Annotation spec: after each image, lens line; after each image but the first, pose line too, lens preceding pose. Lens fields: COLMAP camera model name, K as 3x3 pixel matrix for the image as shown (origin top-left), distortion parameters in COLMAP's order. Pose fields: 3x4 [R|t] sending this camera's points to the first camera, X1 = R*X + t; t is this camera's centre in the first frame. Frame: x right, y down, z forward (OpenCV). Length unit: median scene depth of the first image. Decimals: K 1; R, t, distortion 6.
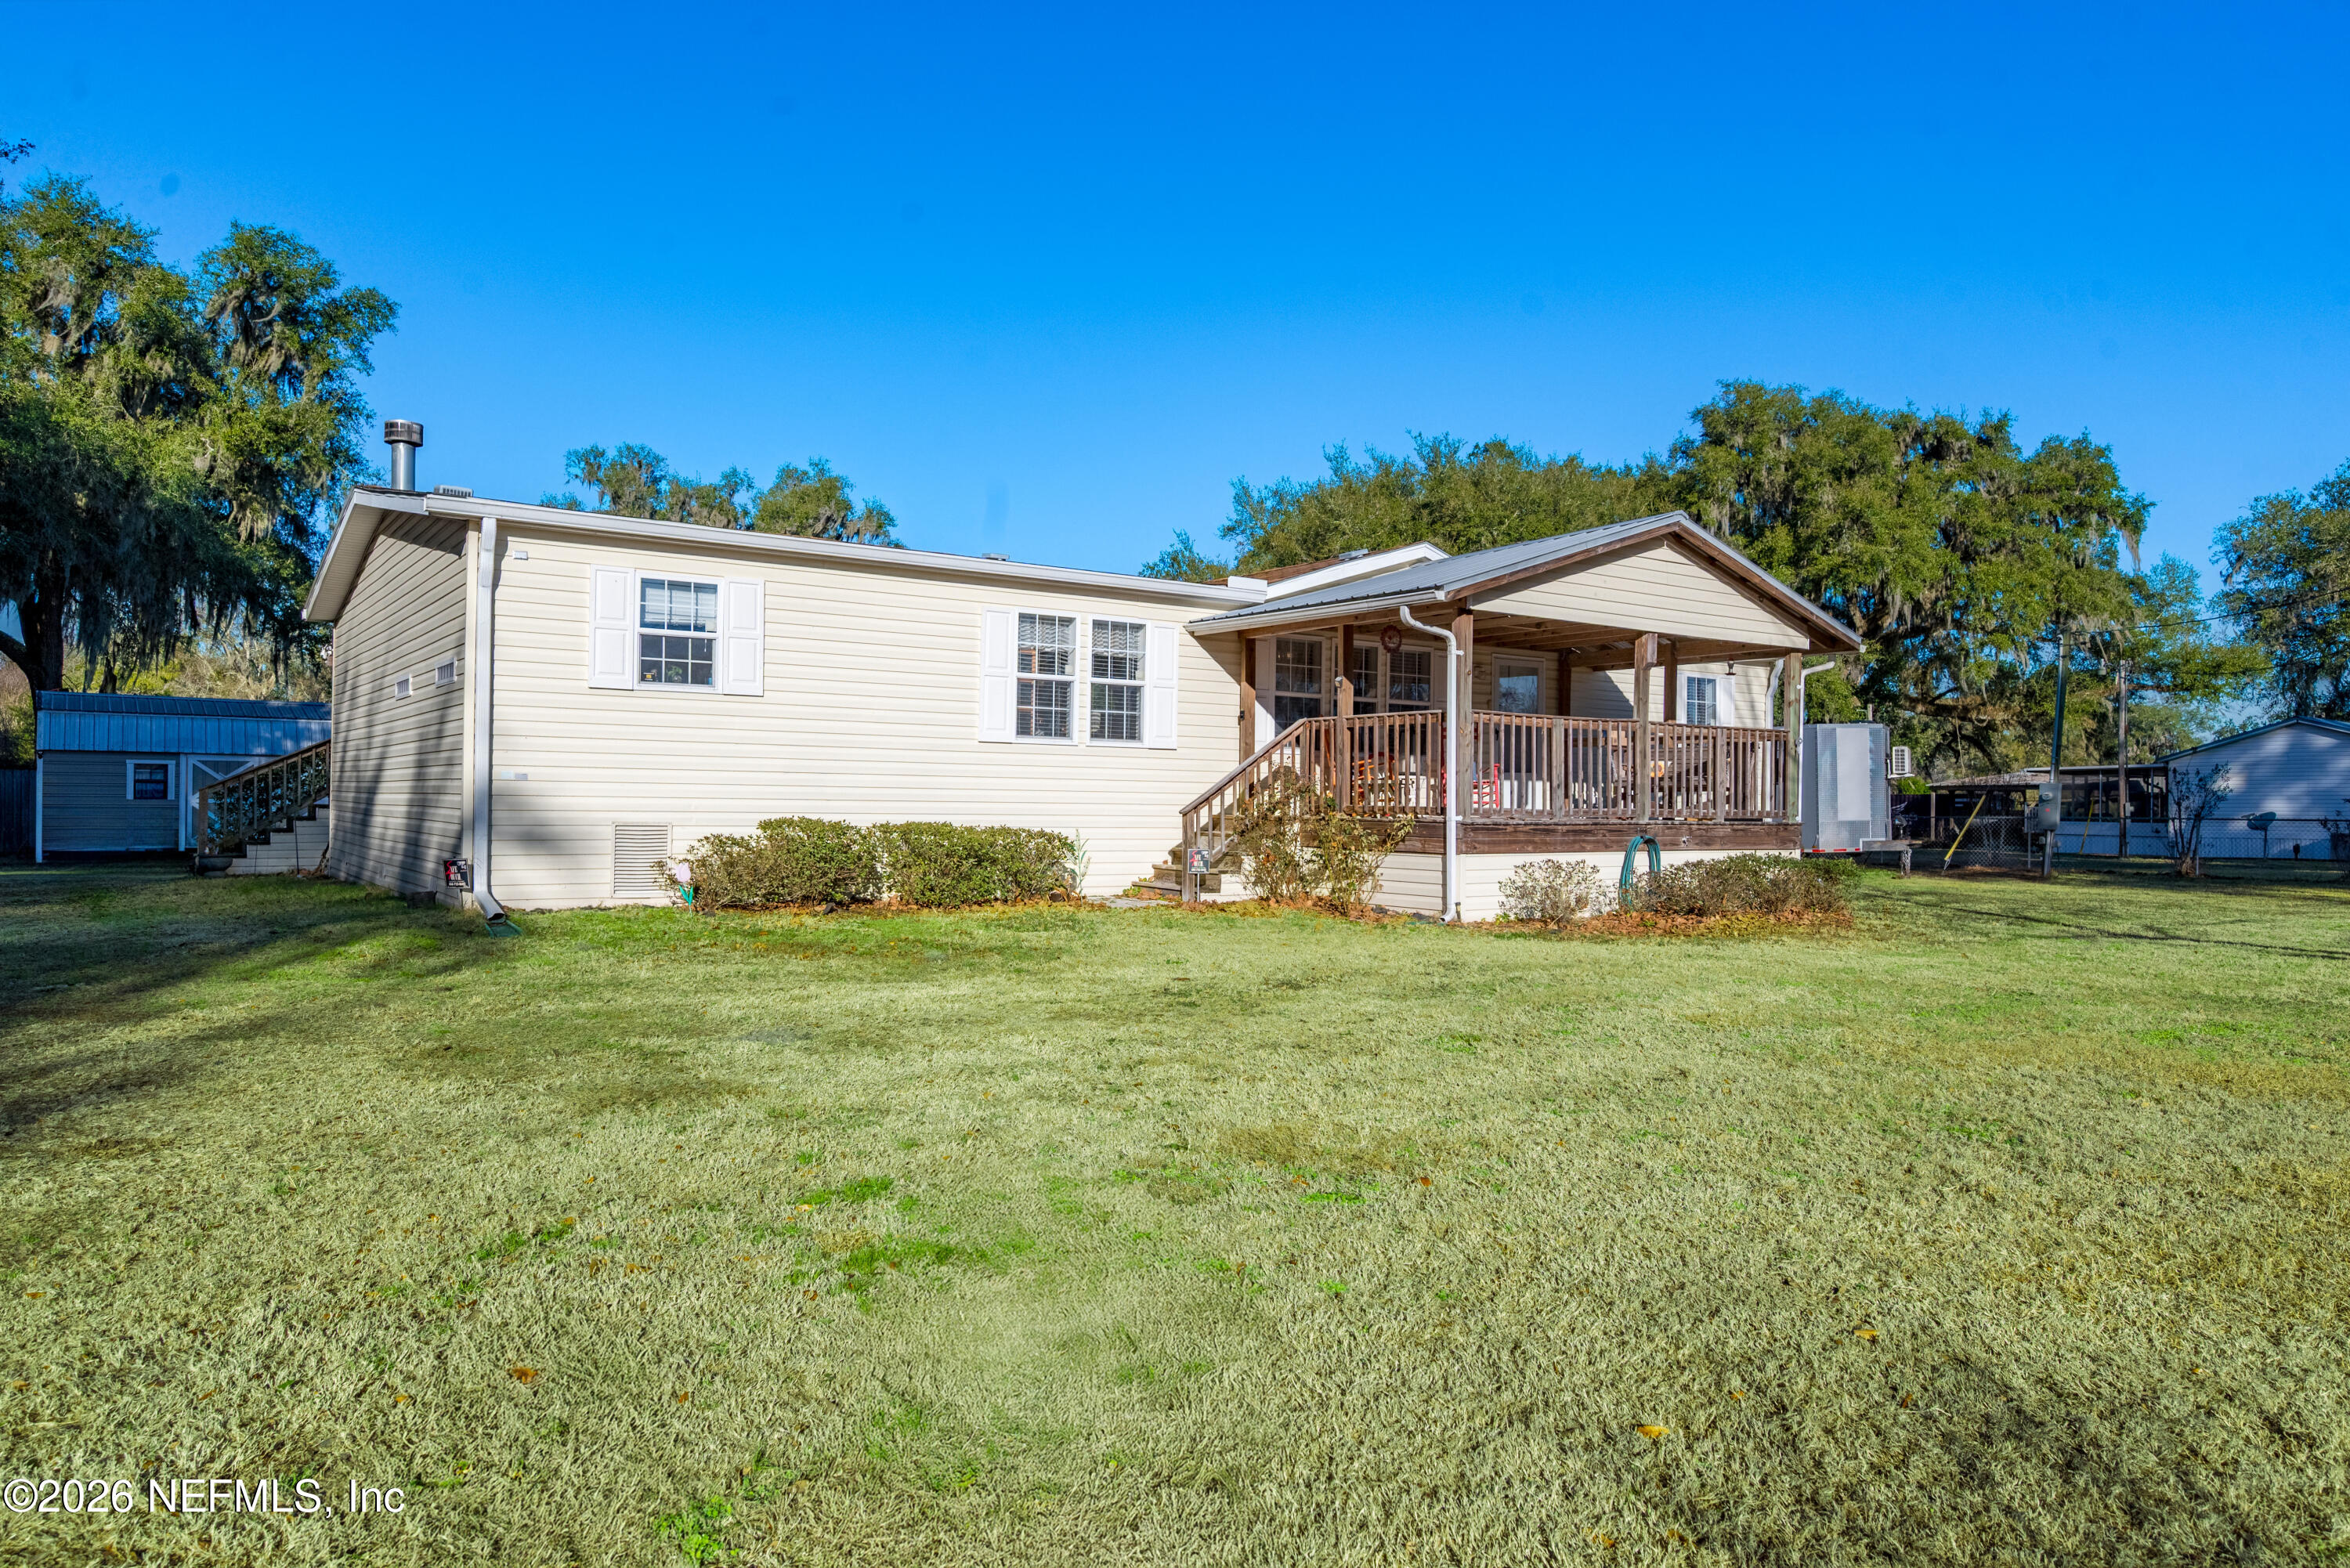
lens RADIAL K [[1463.7, 0, 1175.0], [0, 1463.7, 784.0], [0, 0, 1]] dist [0.003392, -0.000117]
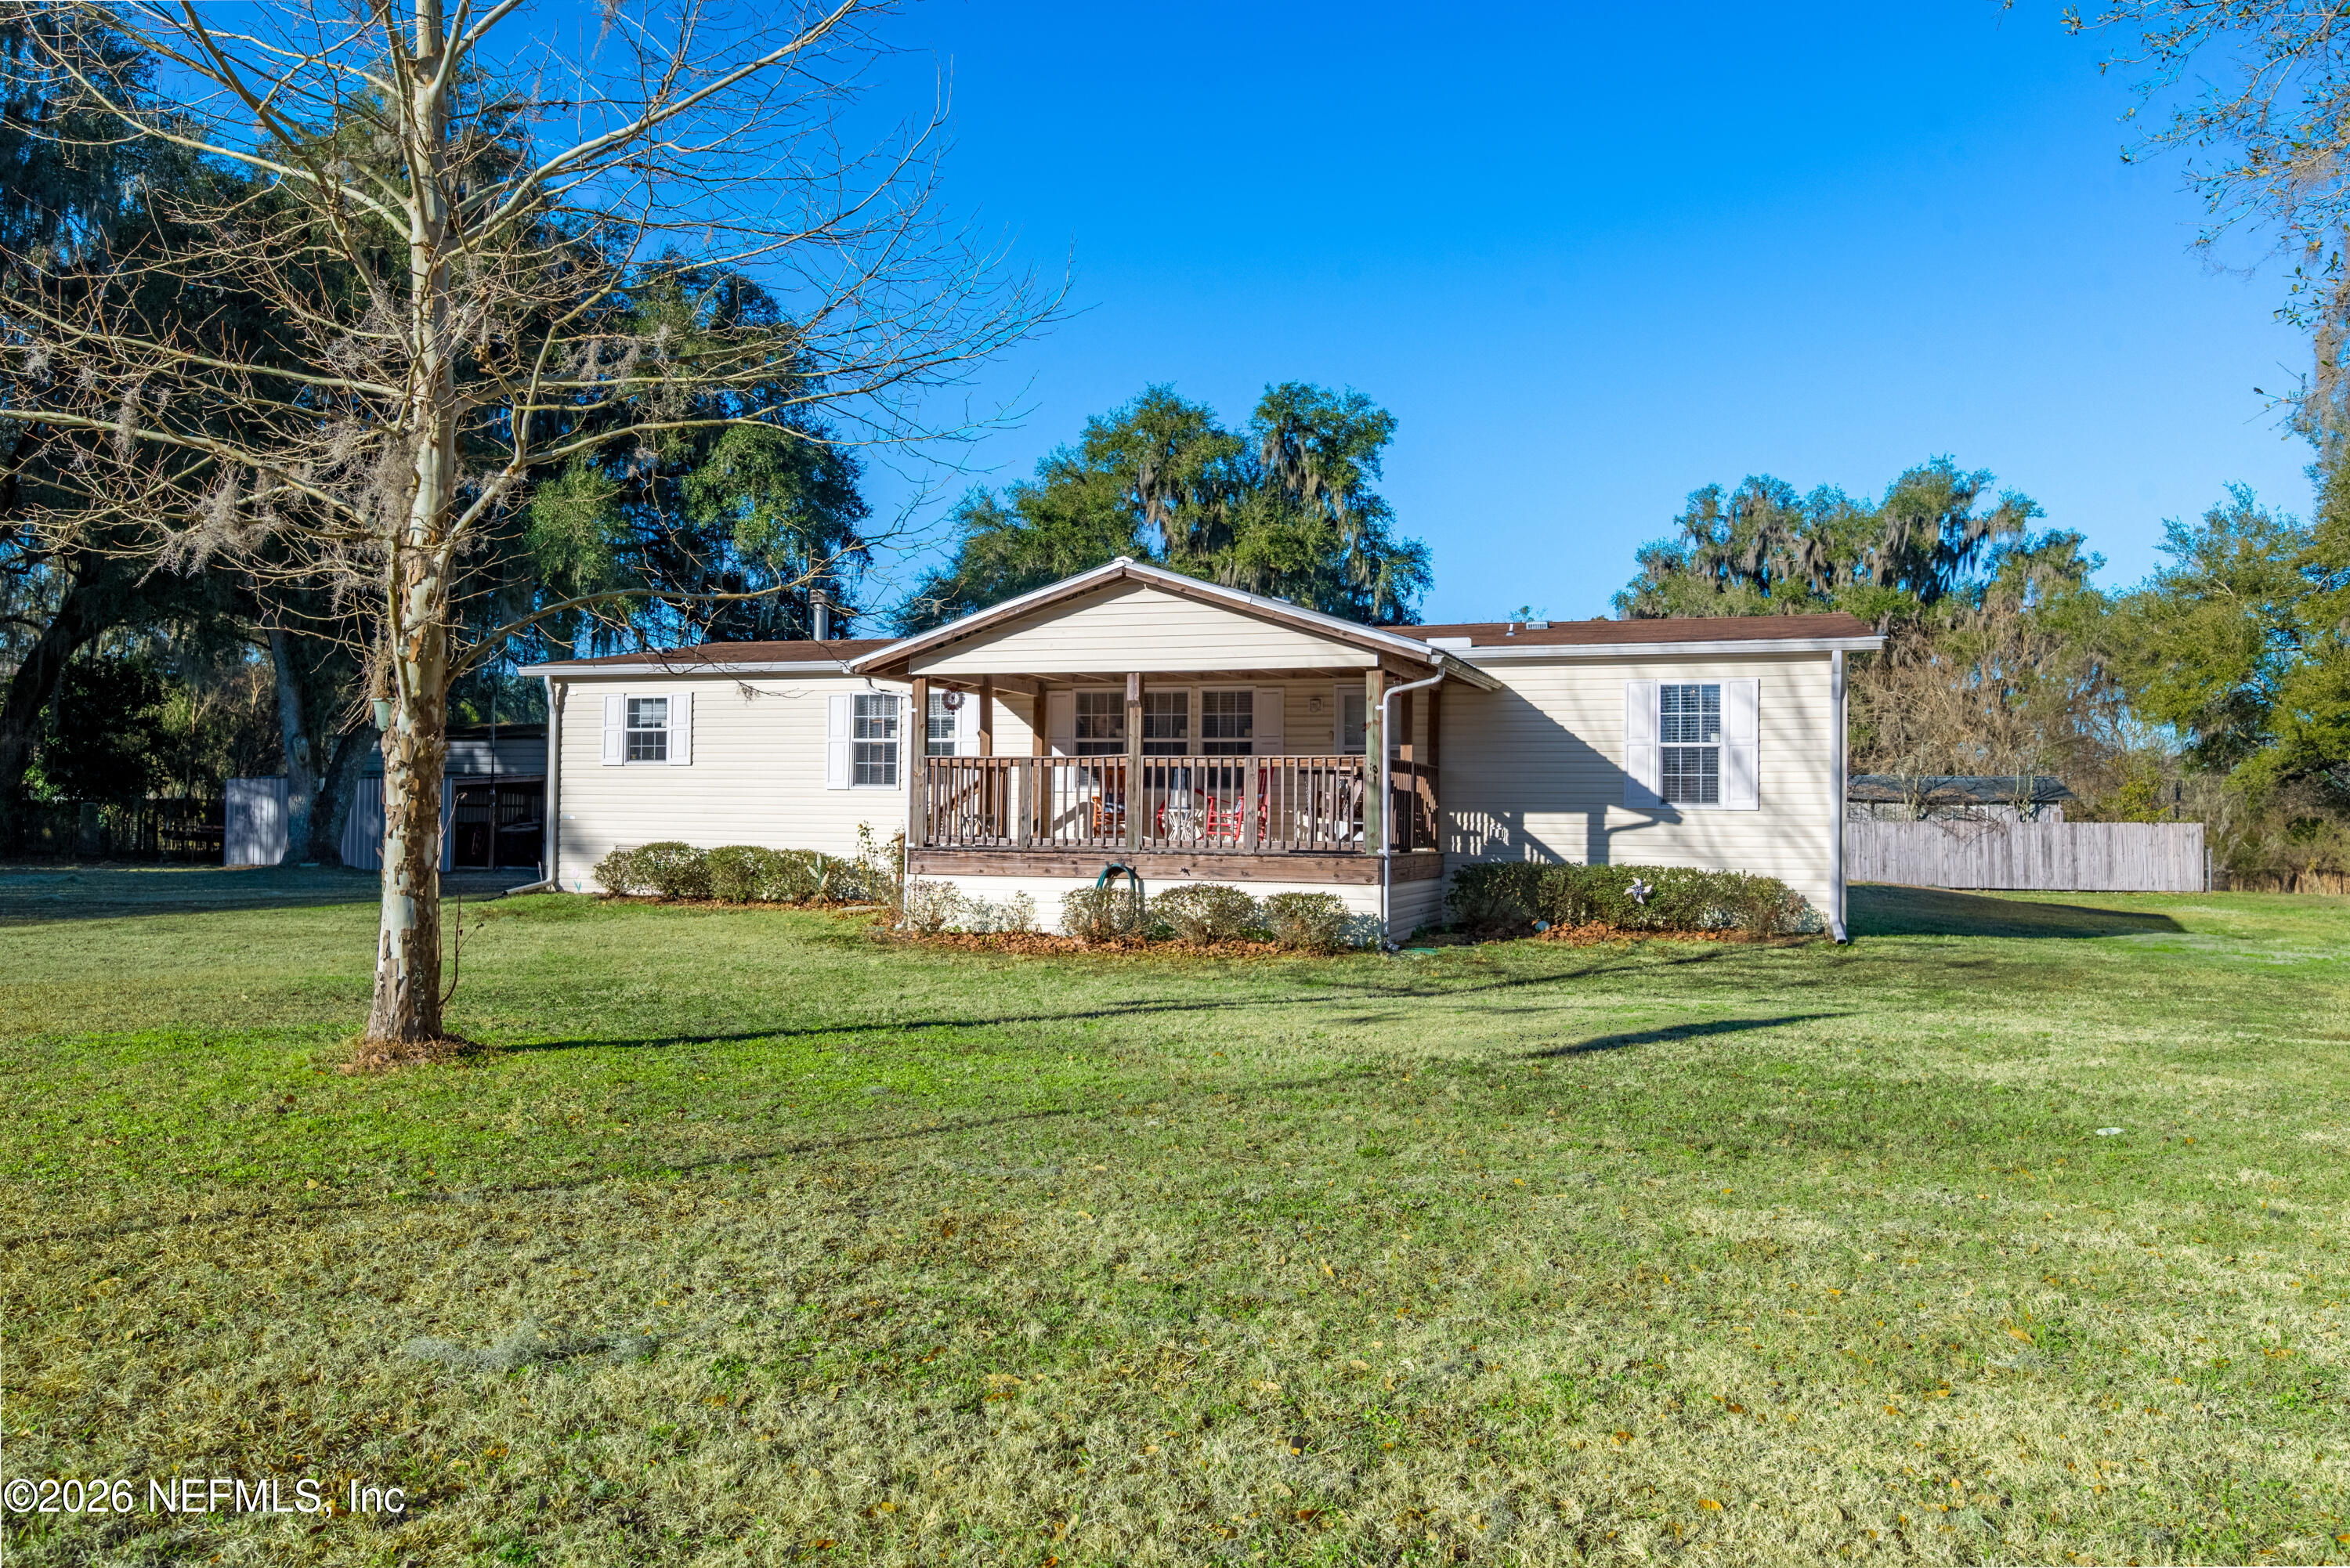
lens RADIAL K [[1581.7, 0, 1175.0], [0, 1581.7, 784.0], [0, 0, 1]] dist [-0.001776, -0.000251]
pose [[0.603595, -0.023485, -0.796945, 1.302931], [0.002290, 0.999613, -0.027723, 0.008784], [0.797288, 0.014908, 0.603415, 0.351828]]
